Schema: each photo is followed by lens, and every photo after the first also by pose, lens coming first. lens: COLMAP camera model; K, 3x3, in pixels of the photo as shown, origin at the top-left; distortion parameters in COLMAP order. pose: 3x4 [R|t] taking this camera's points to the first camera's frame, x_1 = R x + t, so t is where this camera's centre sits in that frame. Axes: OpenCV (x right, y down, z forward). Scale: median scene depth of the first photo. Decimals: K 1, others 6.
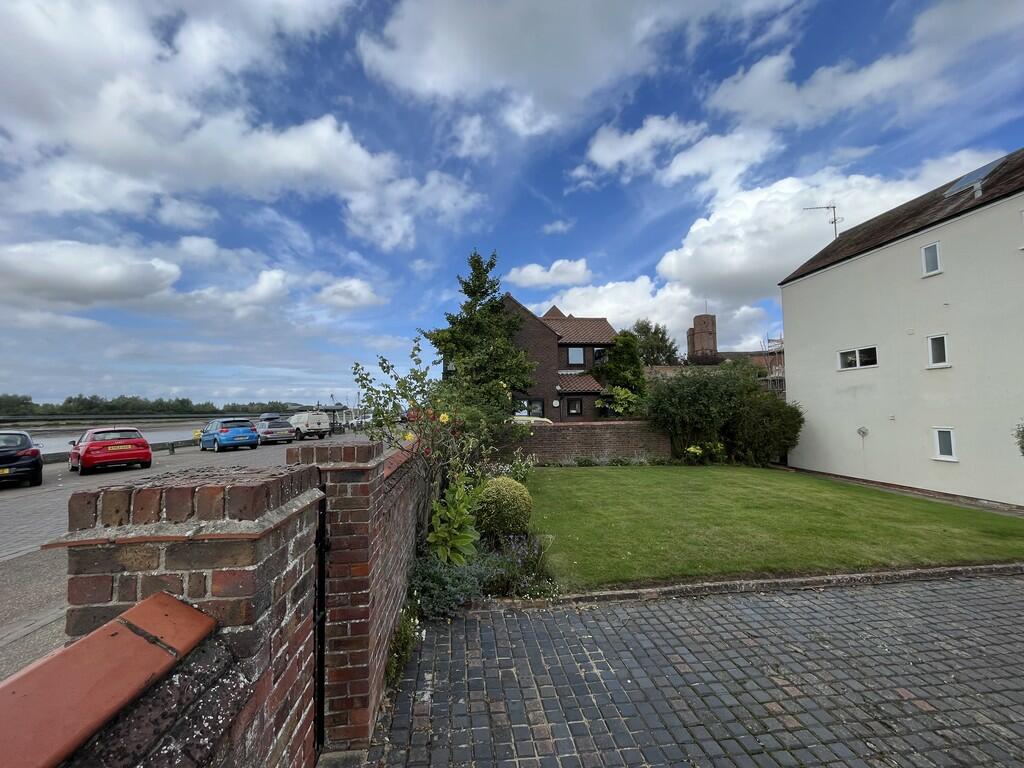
lens RADIAL K [[413.7, 0, 509.4], [0, 413.7, 382.4], [0, 0, 1]] dist [-0.000516, -0.000062]
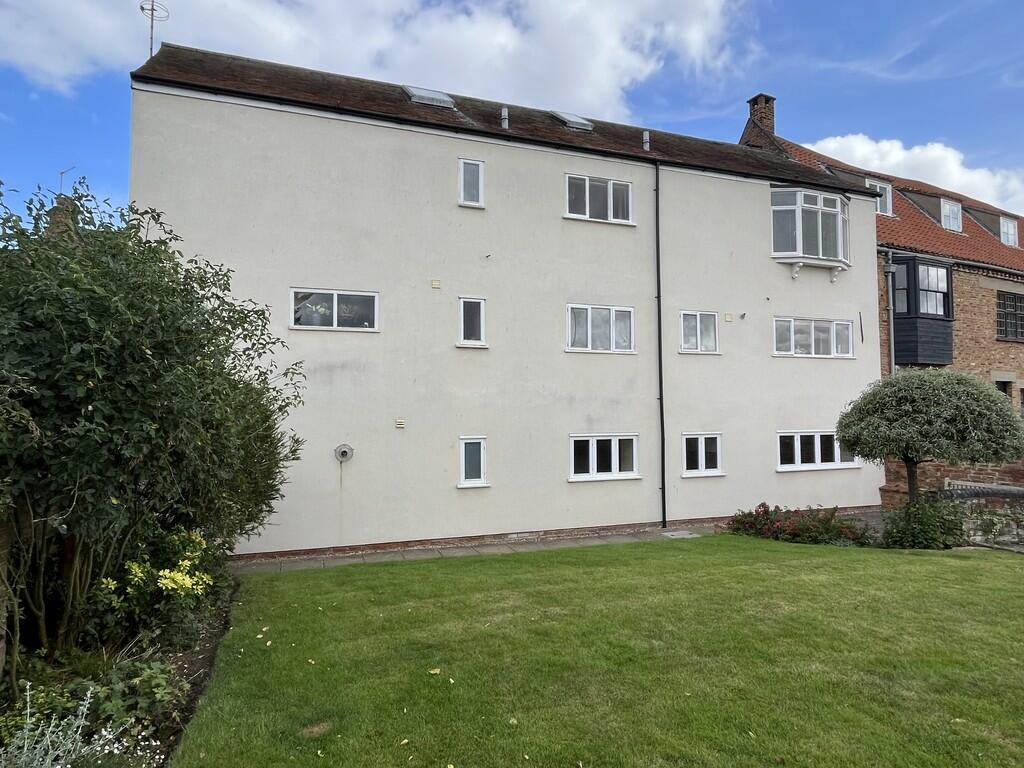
lens RADIAL K [[778.9, 0, 512.0], [0, 778.9, 375.3], [0, 0, 1]] dist [0.047673, 0.000878]
pose [[-0.326151, 0.062365, 0.943258, -0.133524], [-0.053562, 0.994999, -0.084306, 0.092775], [-0.943799, -0.078019, -0.321180, 1.114769]]
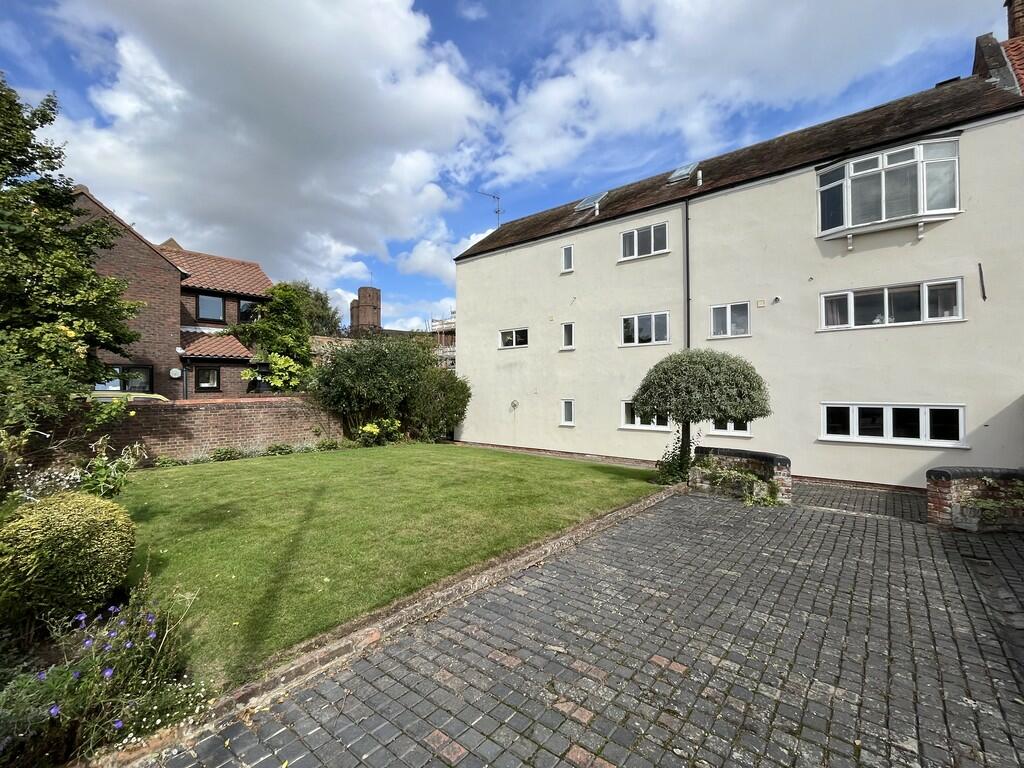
lens RADIAL K [[458.0, 0, 512.0], [0, 458.0, 383.7], [0, 0, 1]] dist [-0.004148, -0.000965]
pose [[0.727118, 0.013710, 0.686375, 0.000032], [-0.049511, 0.998244, 0.032510, 0.023981], [-0.684725, -0.057621, 0.726520, 0.109369]]
